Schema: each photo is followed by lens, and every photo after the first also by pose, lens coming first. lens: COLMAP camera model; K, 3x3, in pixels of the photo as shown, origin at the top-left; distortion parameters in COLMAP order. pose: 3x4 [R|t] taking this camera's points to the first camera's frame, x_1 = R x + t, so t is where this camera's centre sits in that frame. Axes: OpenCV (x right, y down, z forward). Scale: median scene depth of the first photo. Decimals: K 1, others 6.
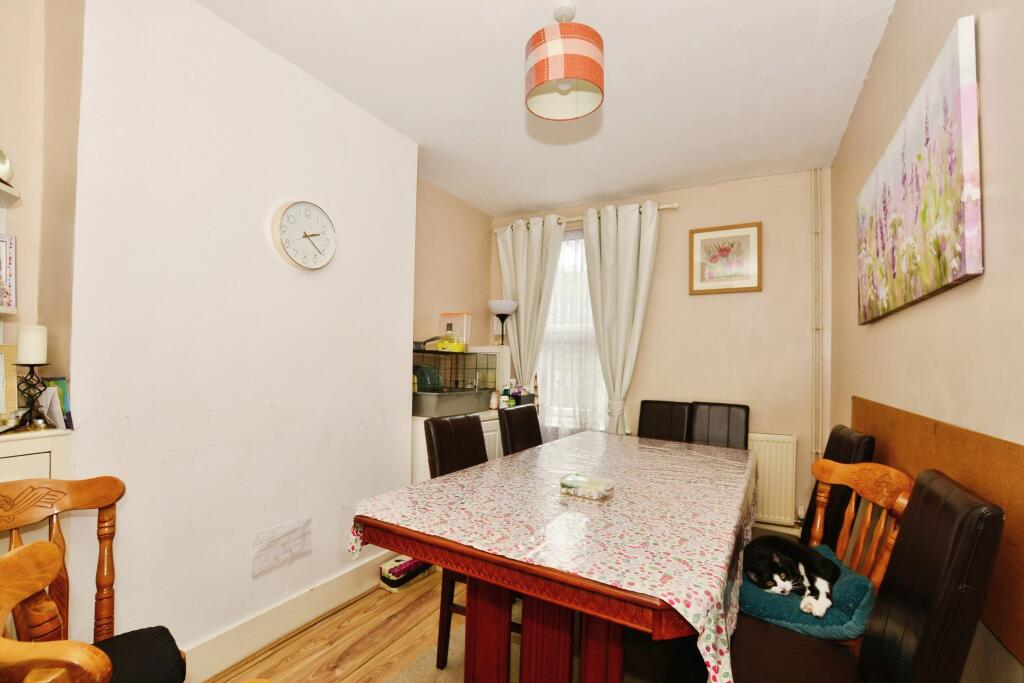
lens RADIAL K [[452.0, 0, 510.2], [0, 452.0, 344.0], [0, 0, 1]] dist [-0.002638, 0.000171]
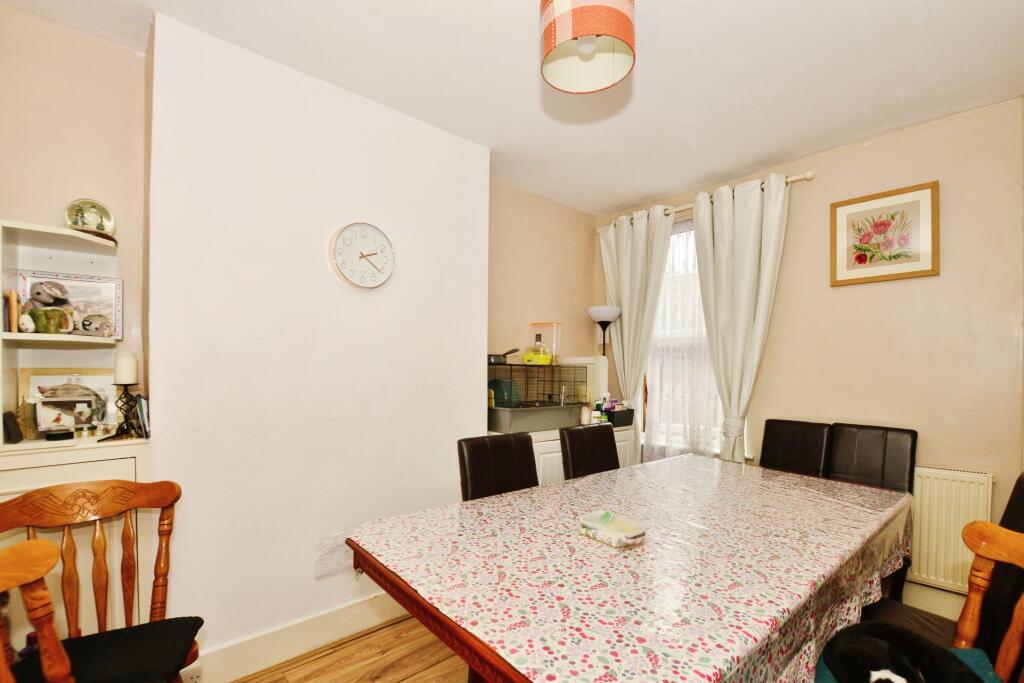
lens RADIAL K [[458.1, 0, 513.8], [0, 458.1, 361.6], [0, 0, 1]] dist [-0.014625, -0.000291]
pose [[0.946704, -0.017173, -0.321647, 0.137458], [0.023542, 0.999596, 0.015923, -0.004533], [0.321244, -0.022647, 0.946726, 0.078644]]
